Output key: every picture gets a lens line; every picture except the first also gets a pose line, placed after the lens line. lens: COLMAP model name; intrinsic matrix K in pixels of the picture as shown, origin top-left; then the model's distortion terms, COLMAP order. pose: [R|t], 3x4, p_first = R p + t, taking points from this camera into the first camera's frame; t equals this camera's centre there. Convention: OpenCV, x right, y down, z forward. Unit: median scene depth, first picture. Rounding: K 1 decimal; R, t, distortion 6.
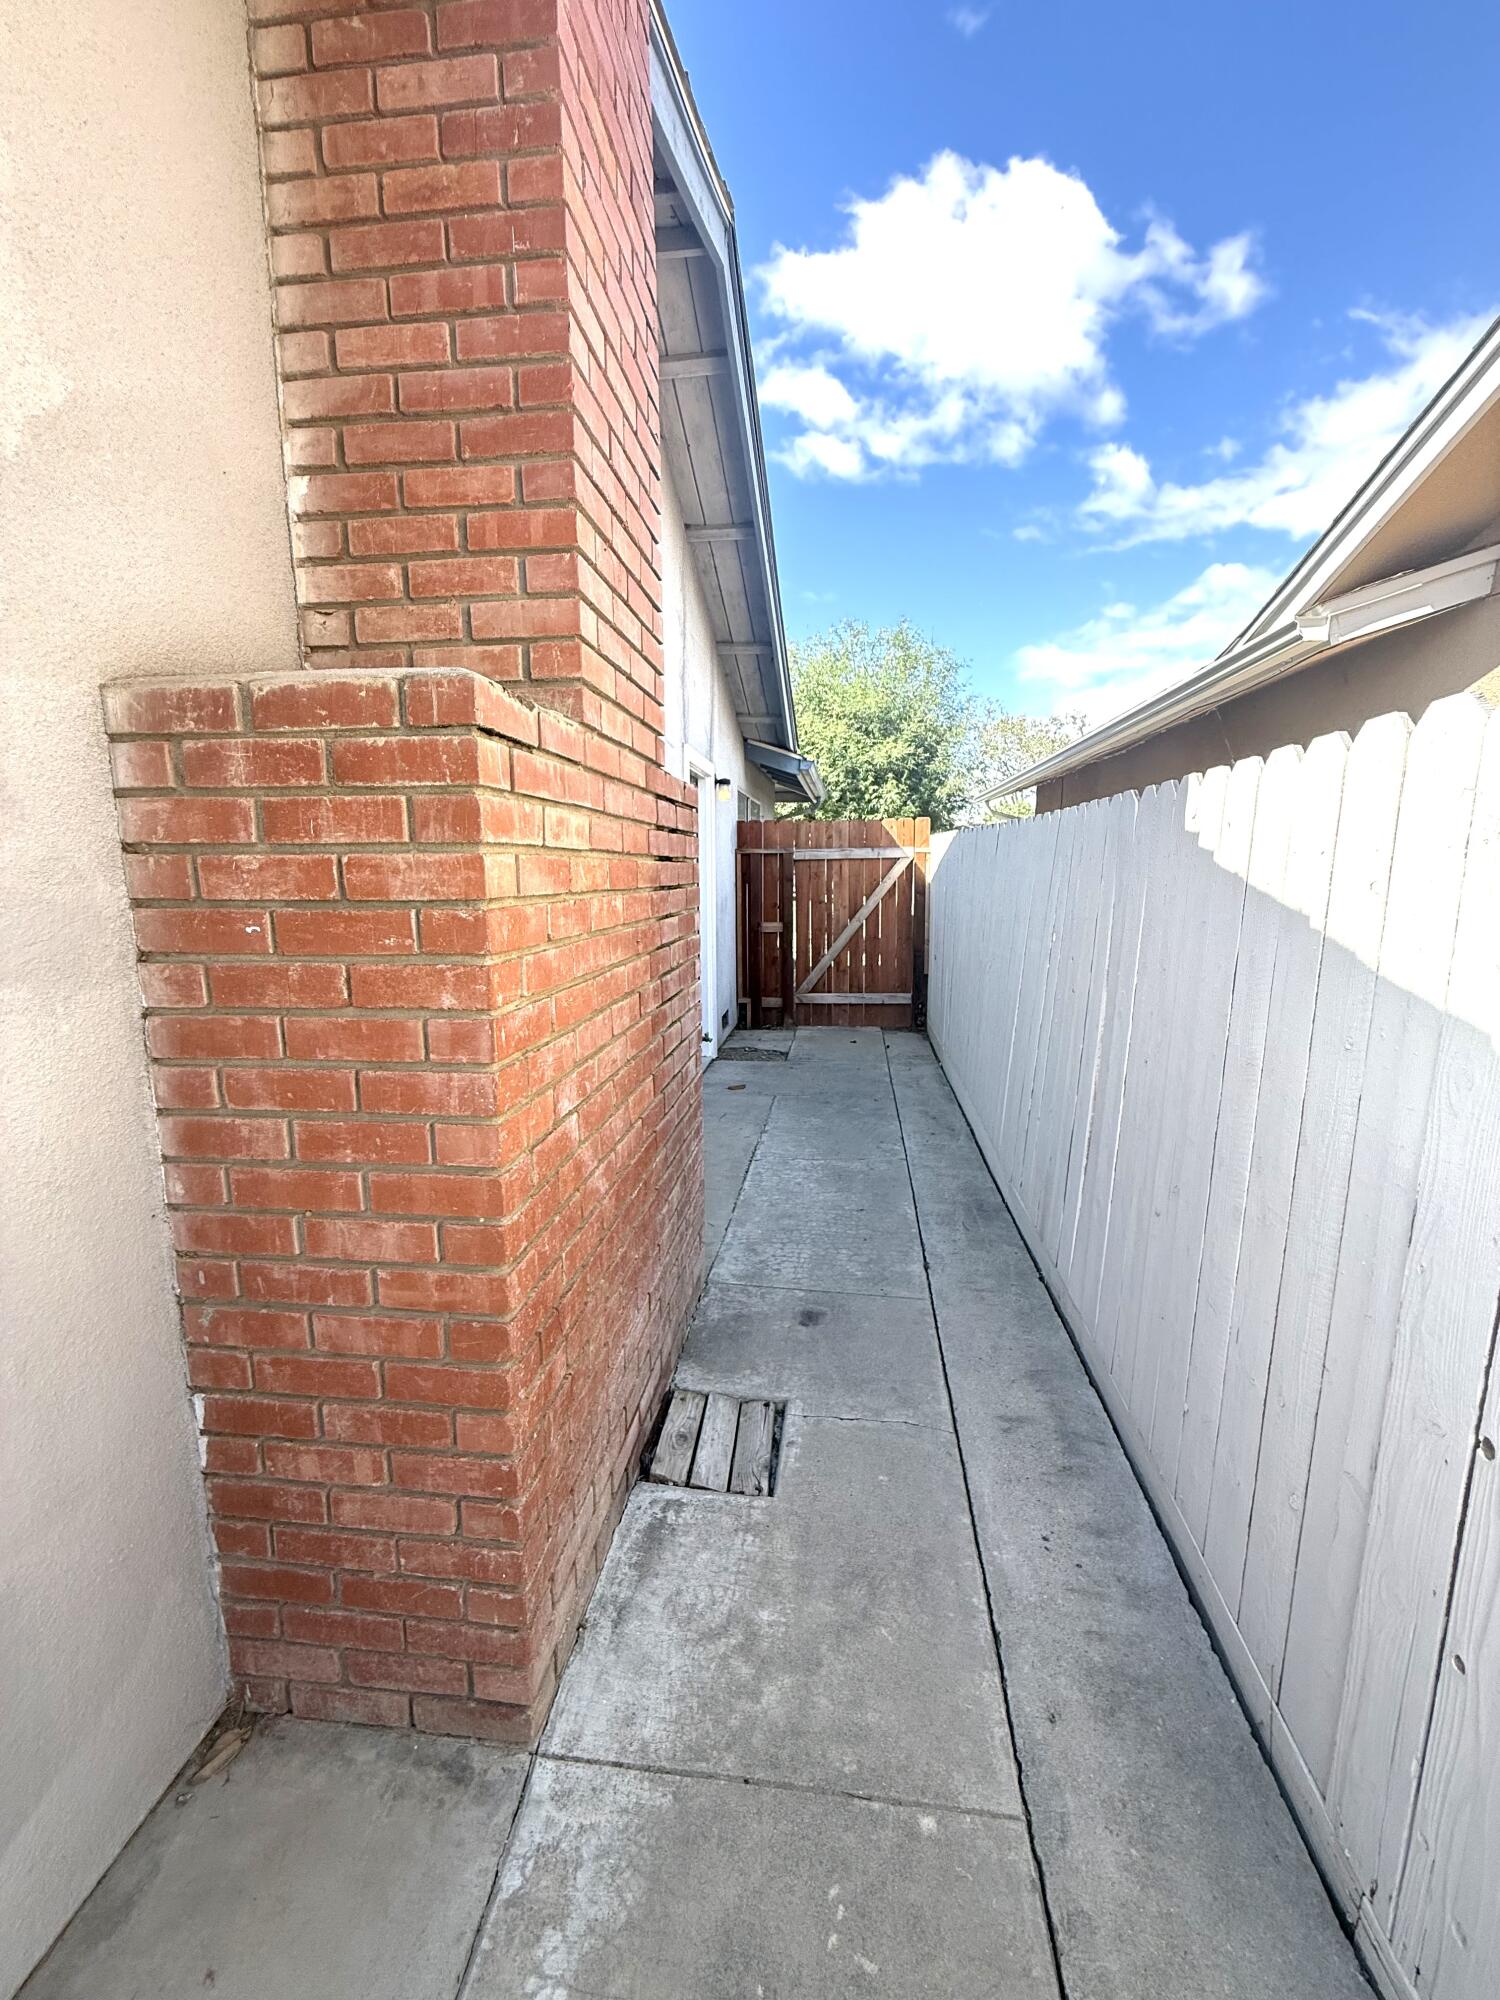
lens RADIAL K [[799.5, 0, 747.9], [0, 799.5, 996.7], [0, 0, 1]] dist [0.001616, -0.000203]
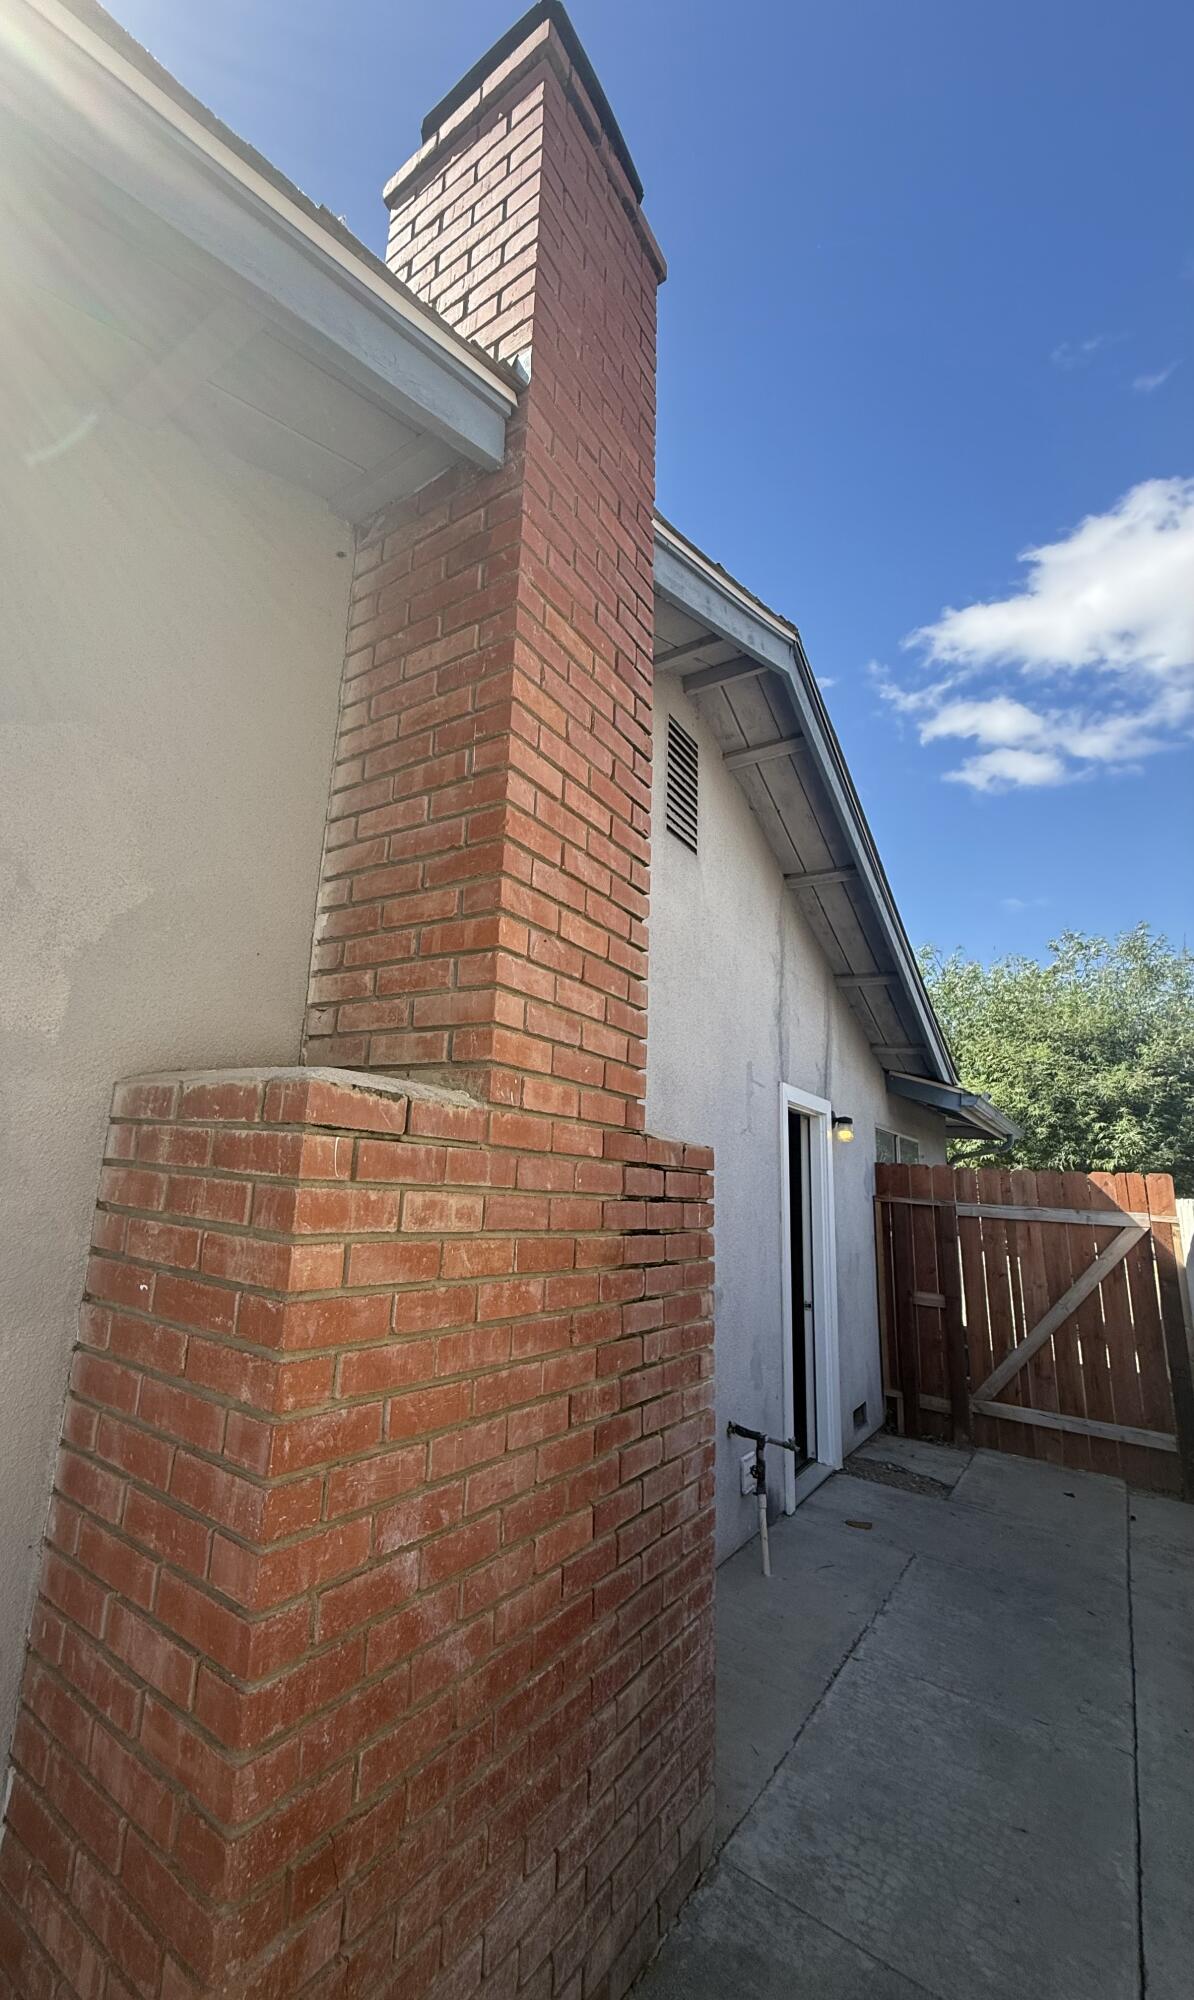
lens RADIAL K [[801.4, 0, 594.7], [0, 801.4, 962.1], [0, 0, 1]] dist [-0.000017, 0.000473]
pose [[0.844319, -0.050833, -0.533424, 0.457577], [-0.156099, 0.928979, -0.335604, -0.189731], [0.512600, 0.366624, 0.776420, 0.220752]]
